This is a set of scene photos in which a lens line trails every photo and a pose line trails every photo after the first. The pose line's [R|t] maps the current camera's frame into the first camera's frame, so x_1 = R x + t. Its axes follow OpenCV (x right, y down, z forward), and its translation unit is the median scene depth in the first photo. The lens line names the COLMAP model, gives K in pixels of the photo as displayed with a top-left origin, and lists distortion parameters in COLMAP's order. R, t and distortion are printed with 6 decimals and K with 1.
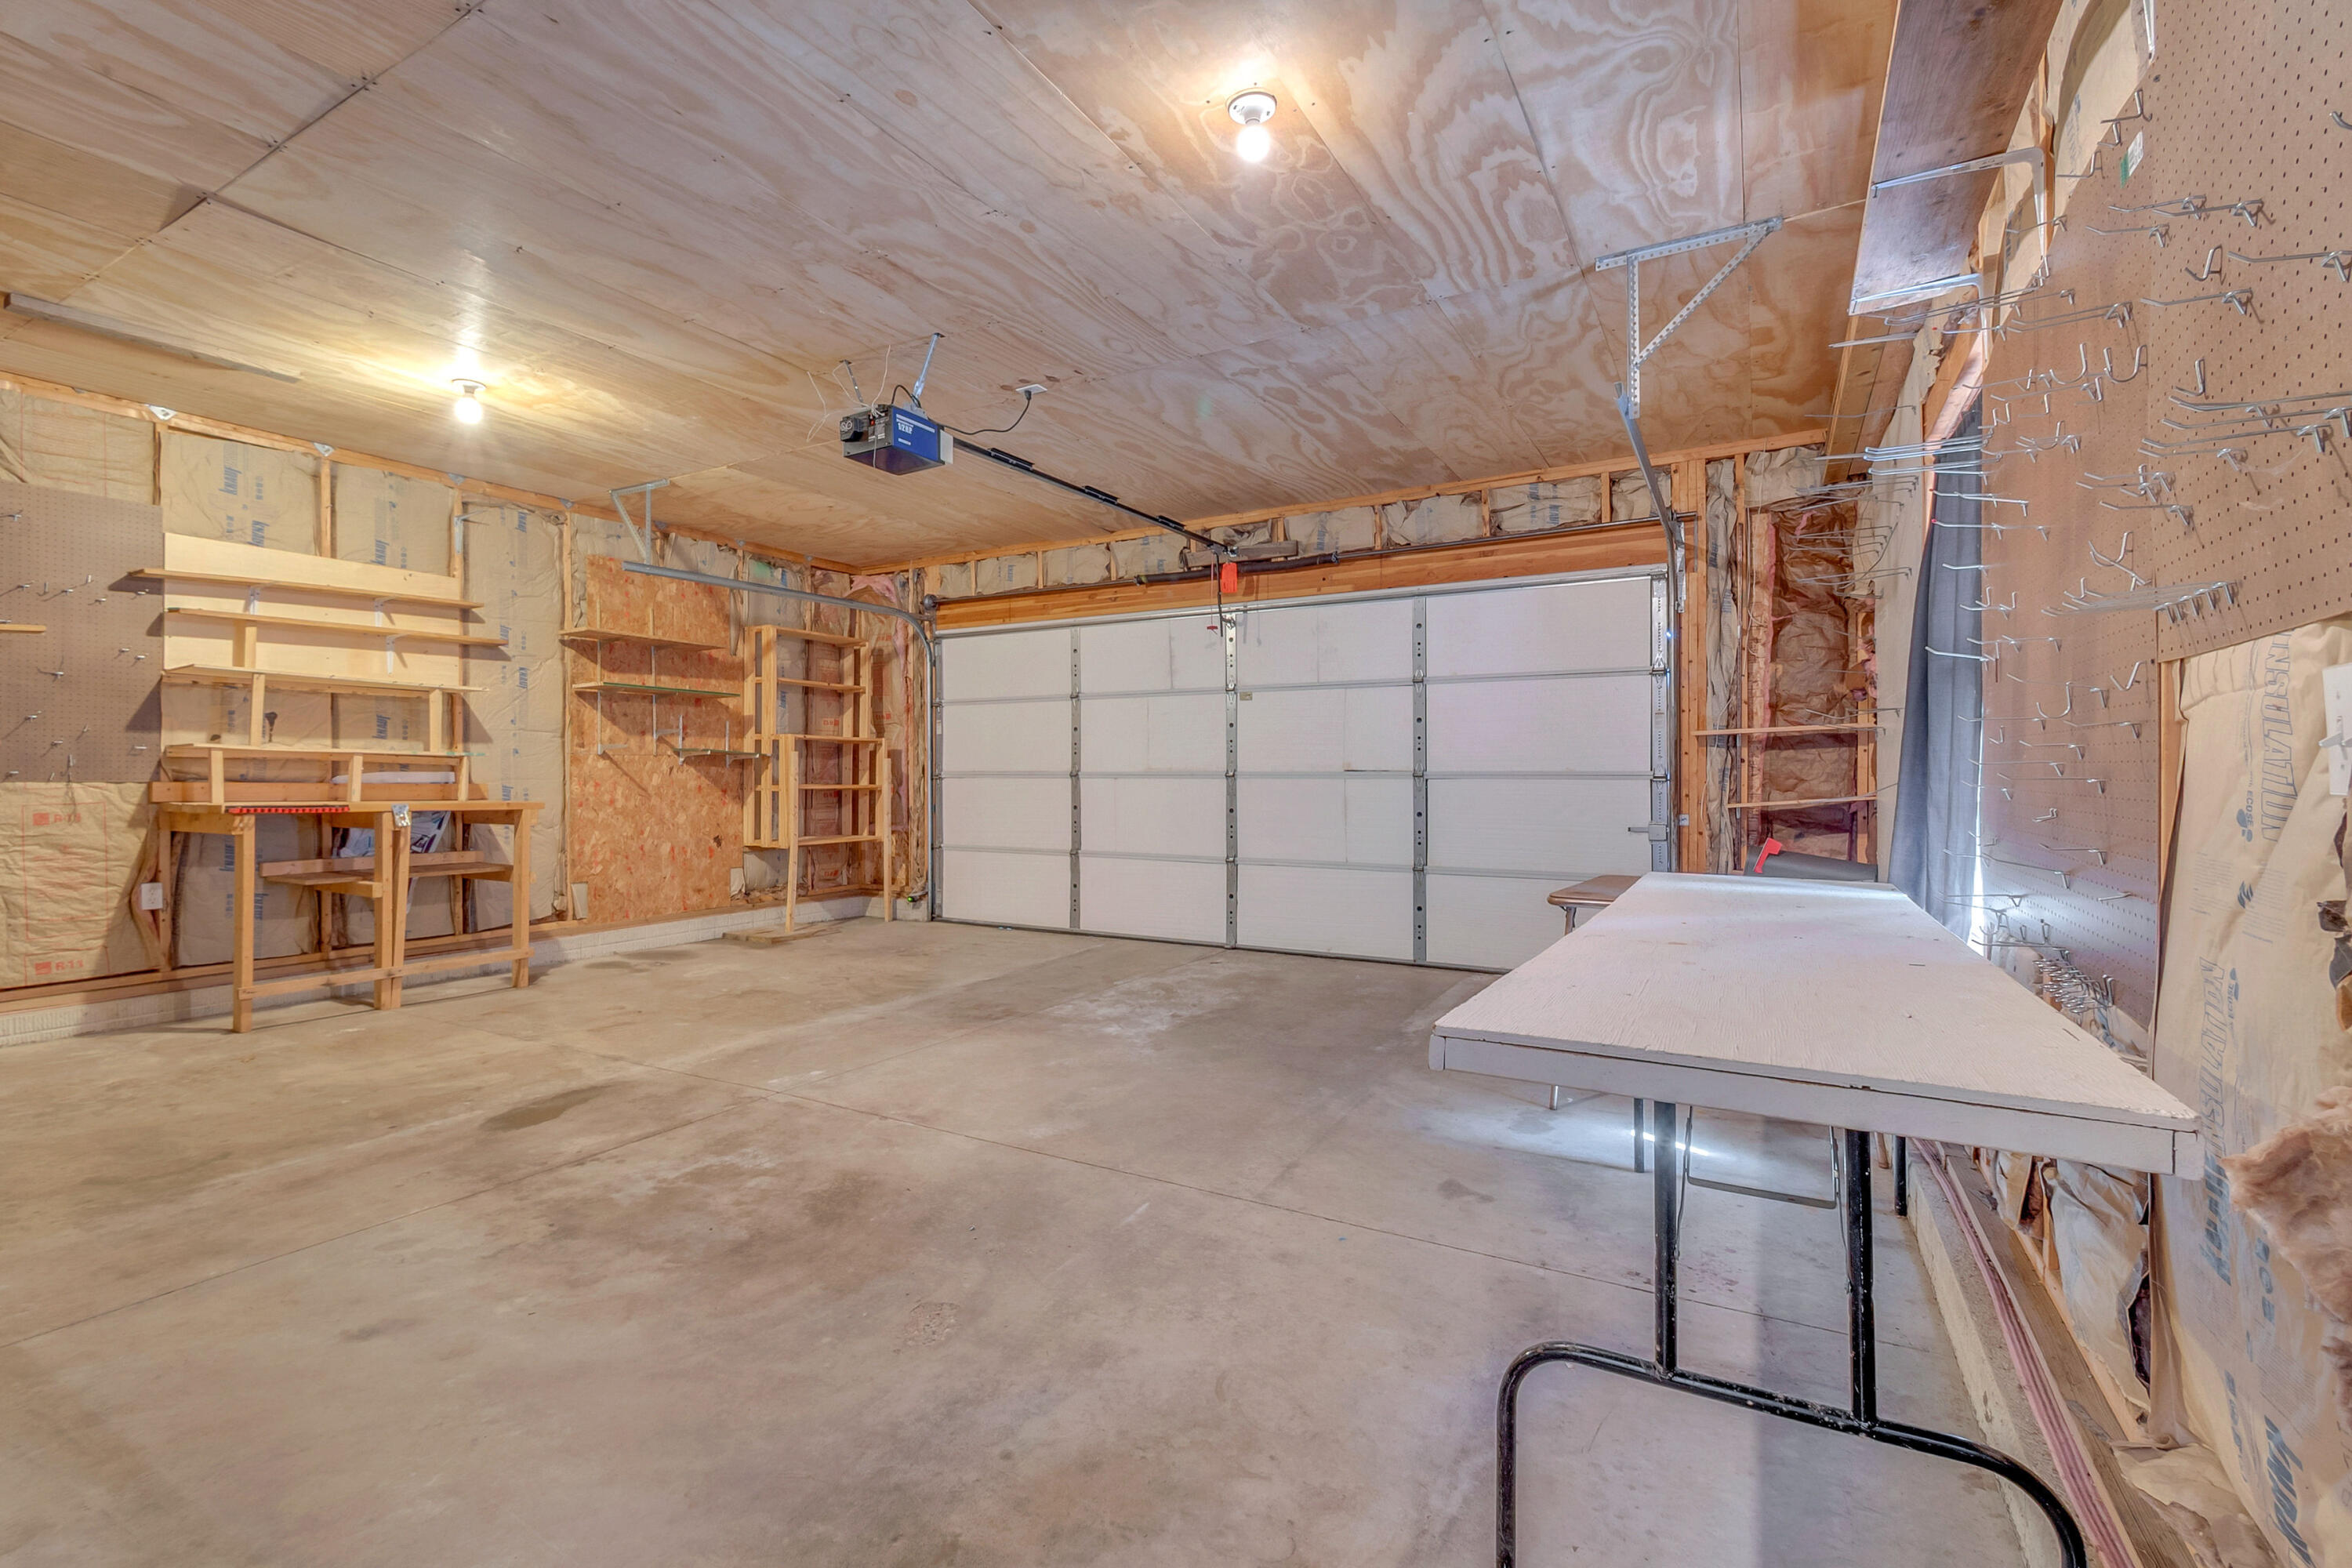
lens RADIAL K [[1039.9, 0, 1136.9], [0, 1039.9, 777.1], [0, 0, 1]] dist [0.008819, -0.005578]
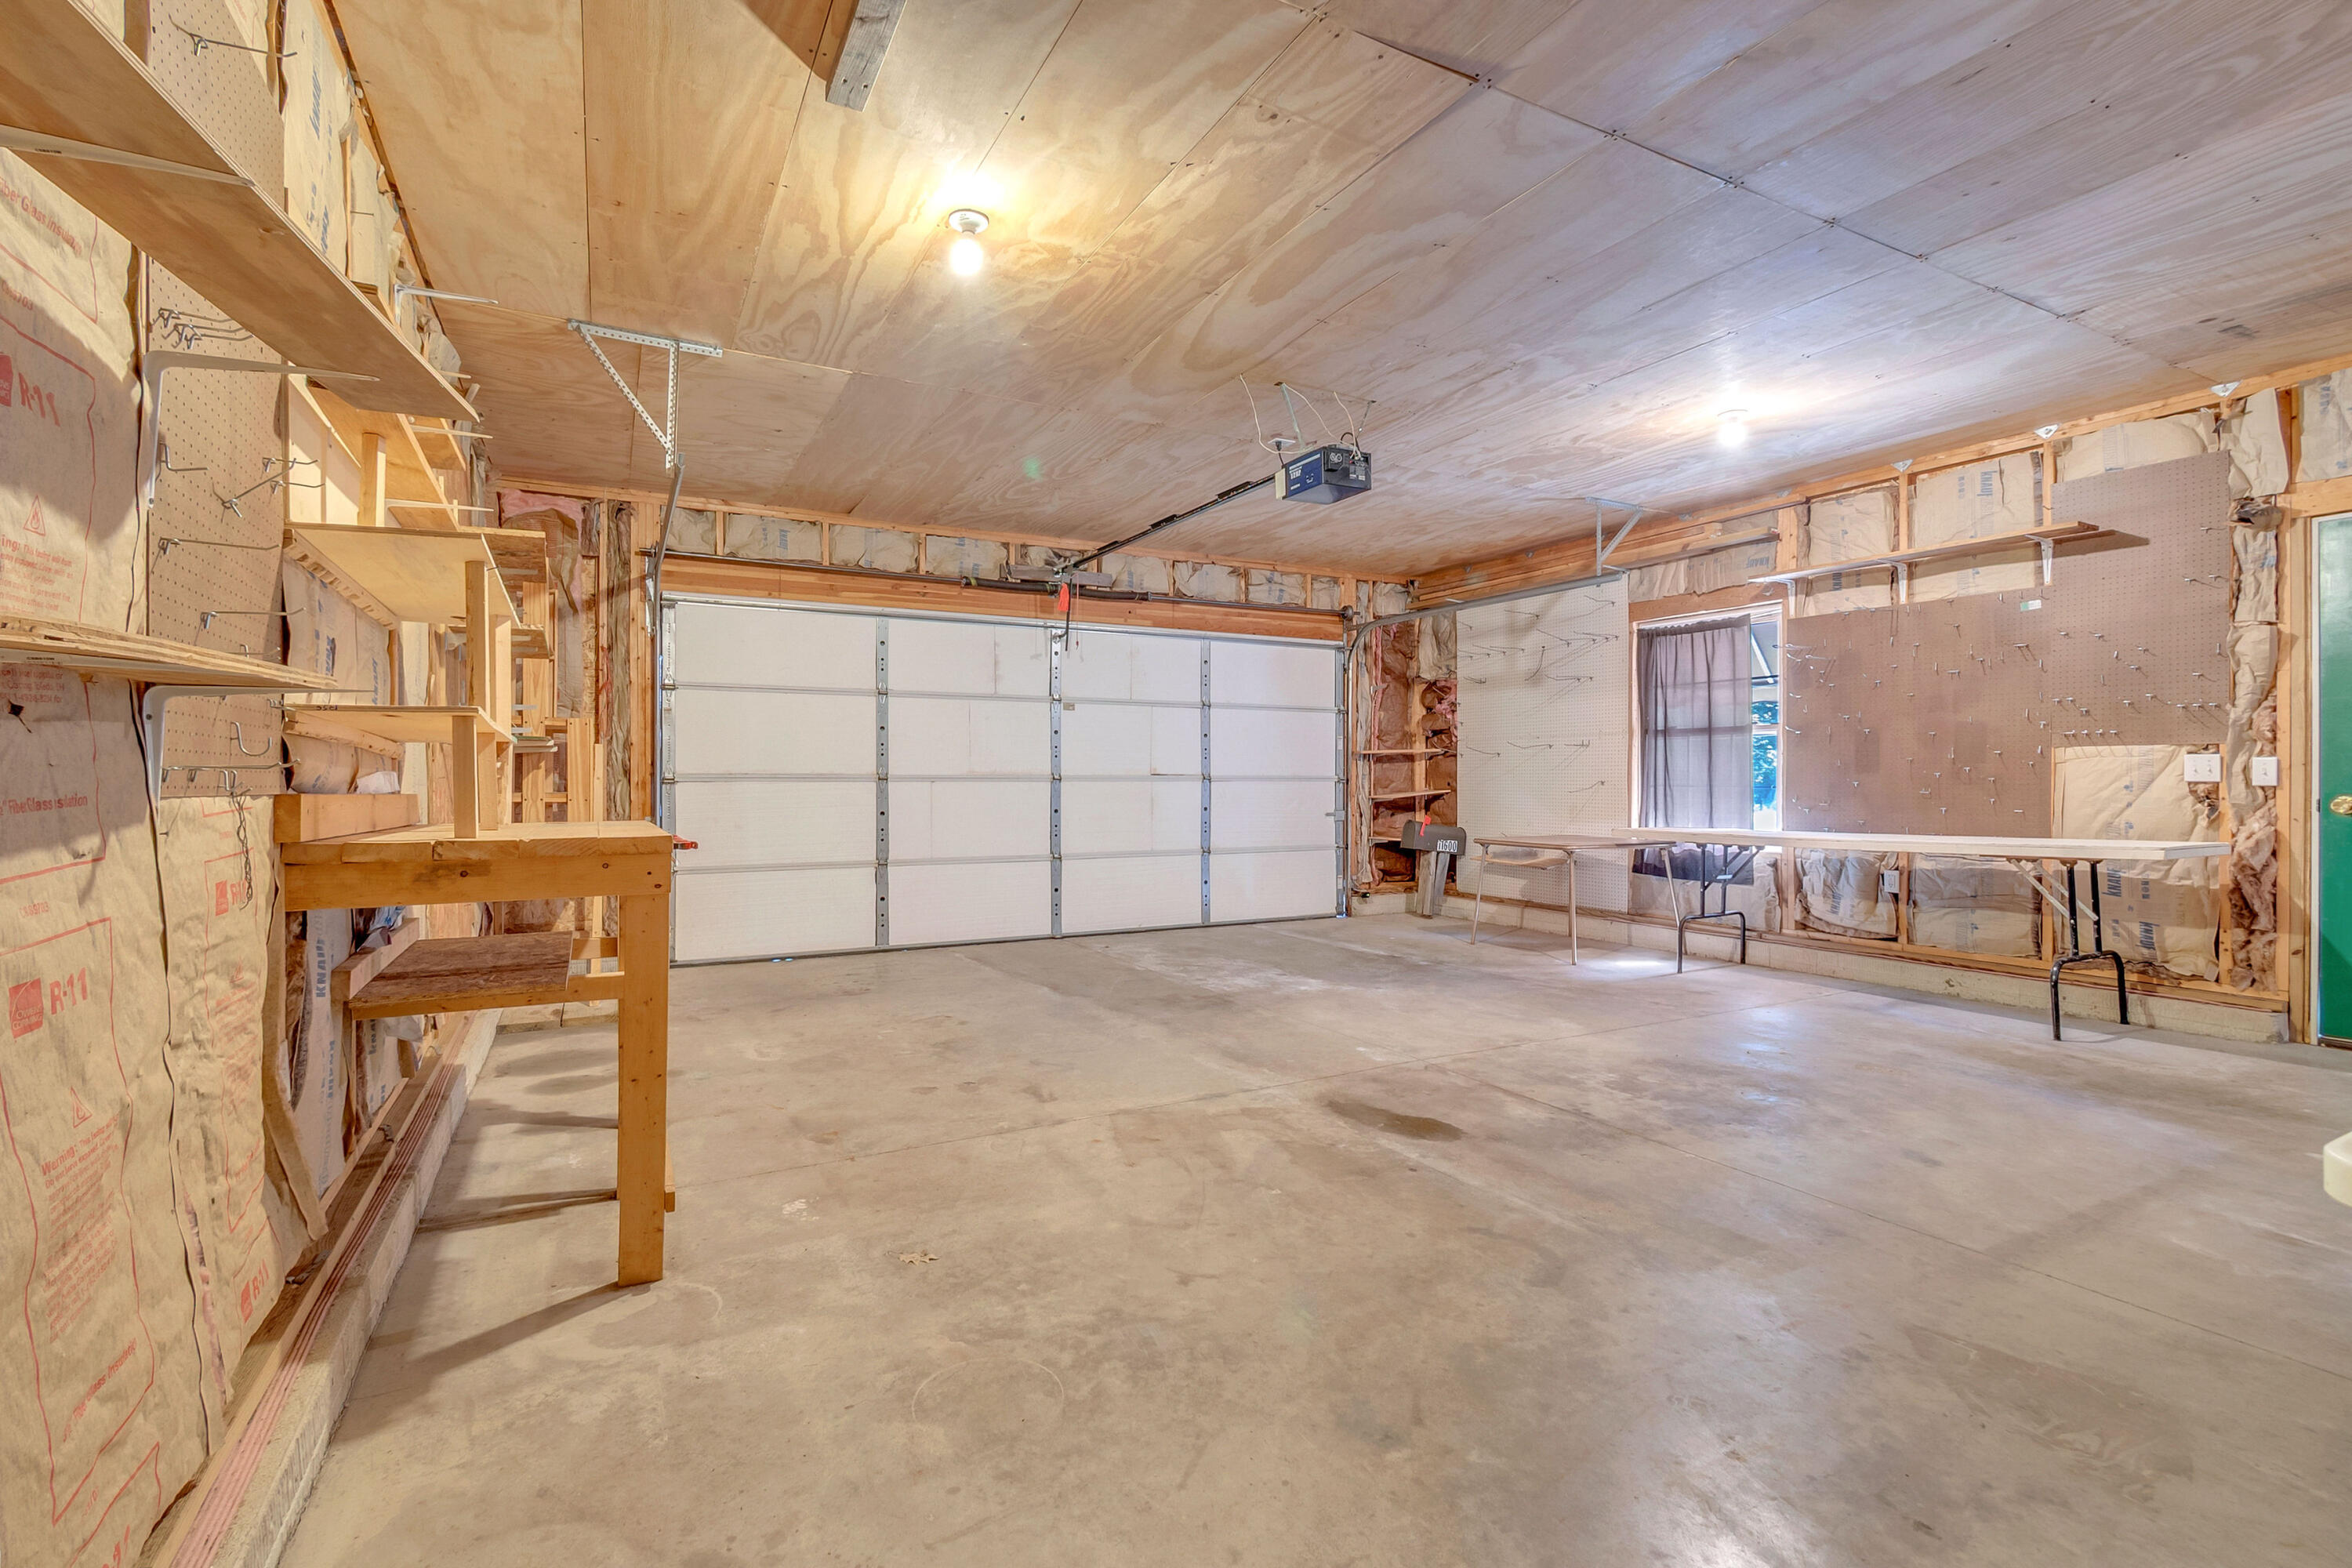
lens RADIAL K [[1039.9, 0, 1136.9], [0, 1039.9, 777.1], [0, 0, 1]] dist [0.008819, -0.005578]
pose [[0.531780, 0.001359, 0.846882, -1.003767], [0.001376, 0.999996, -0.002469, -0.000759], [-0.846882, 0.002478, 0.531776, 0.454007]]
